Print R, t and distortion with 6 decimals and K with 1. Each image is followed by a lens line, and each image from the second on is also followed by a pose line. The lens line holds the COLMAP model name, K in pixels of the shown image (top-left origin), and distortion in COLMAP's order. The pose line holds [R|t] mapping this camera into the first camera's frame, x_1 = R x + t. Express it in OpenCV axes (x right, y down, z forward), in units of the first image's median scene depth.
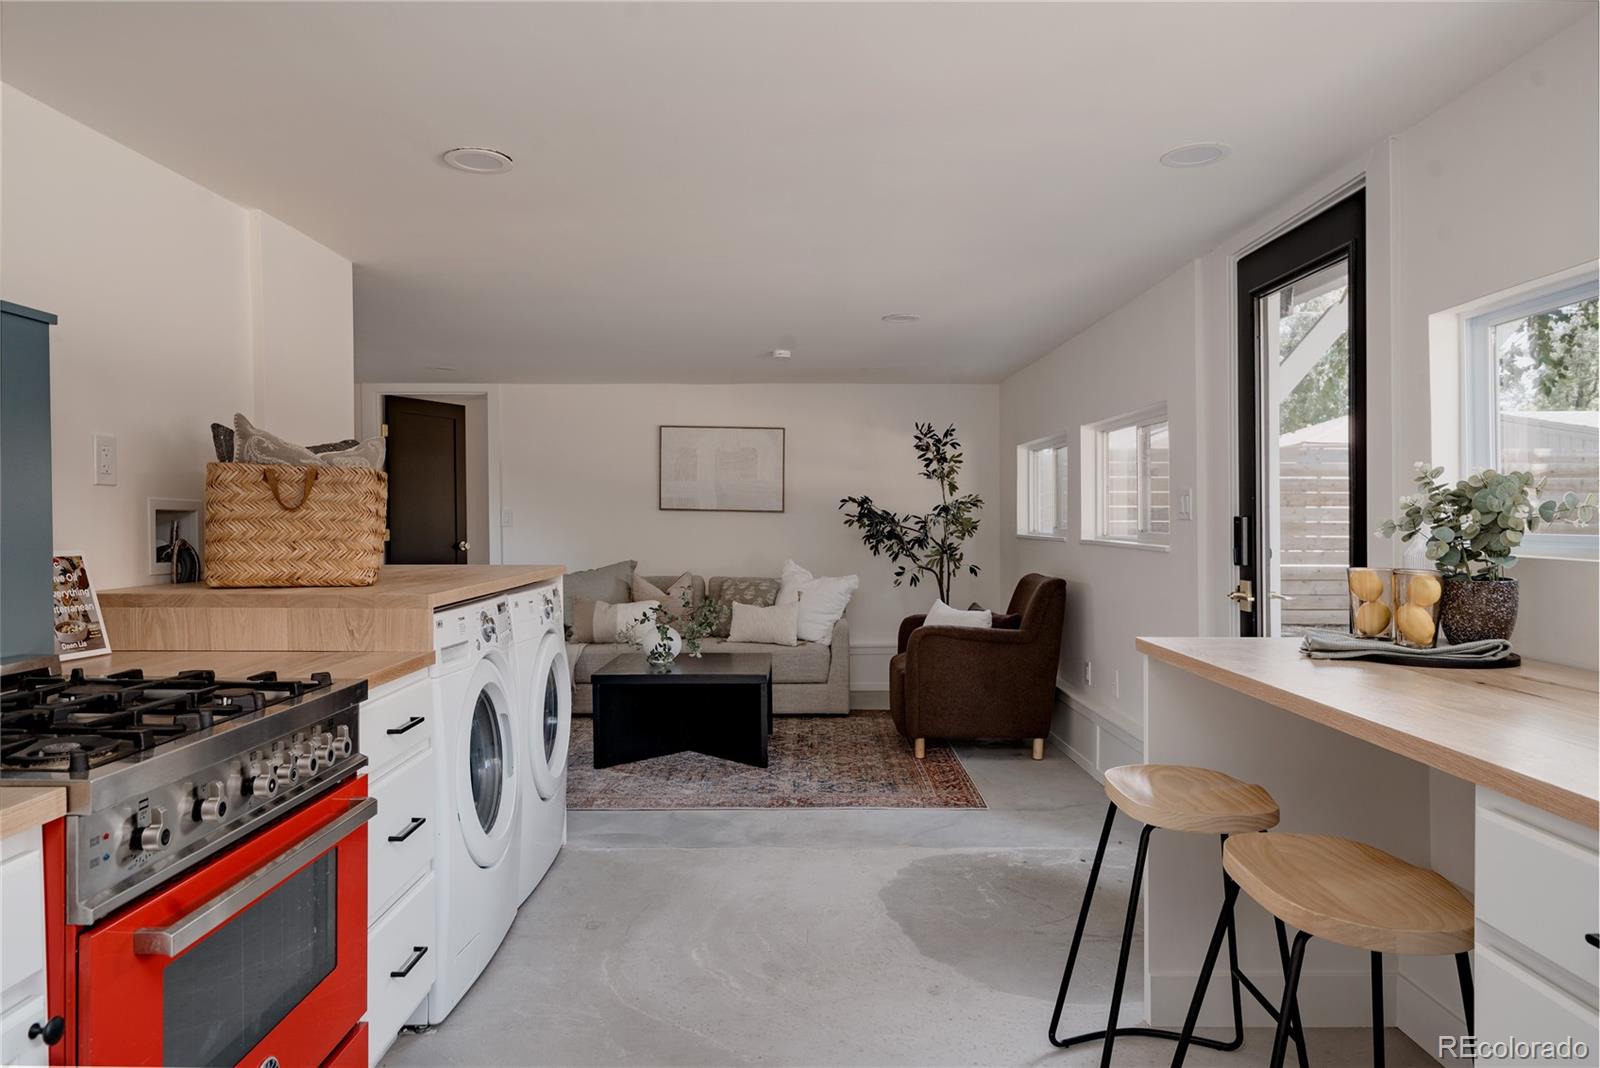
lens RADIAL K [[998.0, 0, 802.5], [0, 998.0, 527.7], [0, 0, 1]] dist [0.013425, -0.000804]
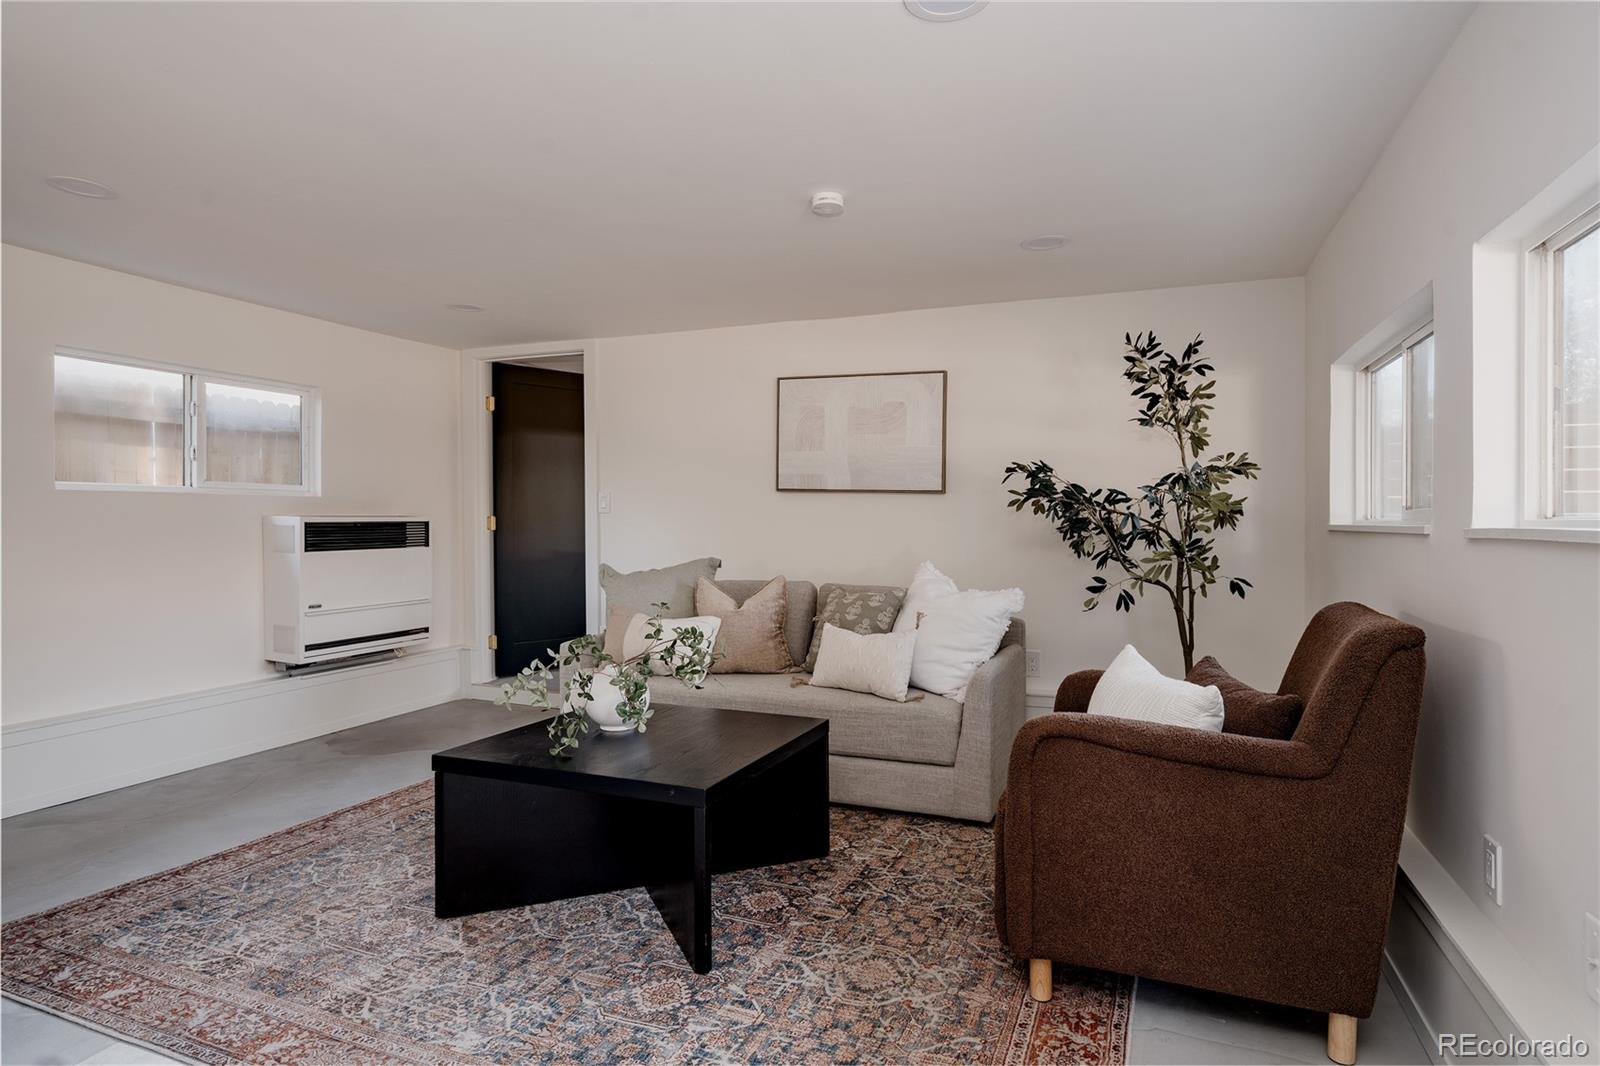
lens RADIAL K [[883.9, 0, 776.9], [0, 883.9, 521.6], [0, 0, 1]] dist [0.004495, 0.002592]
pose [[0.925267, 0.004561, -0.379290, 0.119841], [-0.008257, 0.999933, -0.008119, 0.011707], [0.379228, 0.010645, 0.925242, 0.435487]]
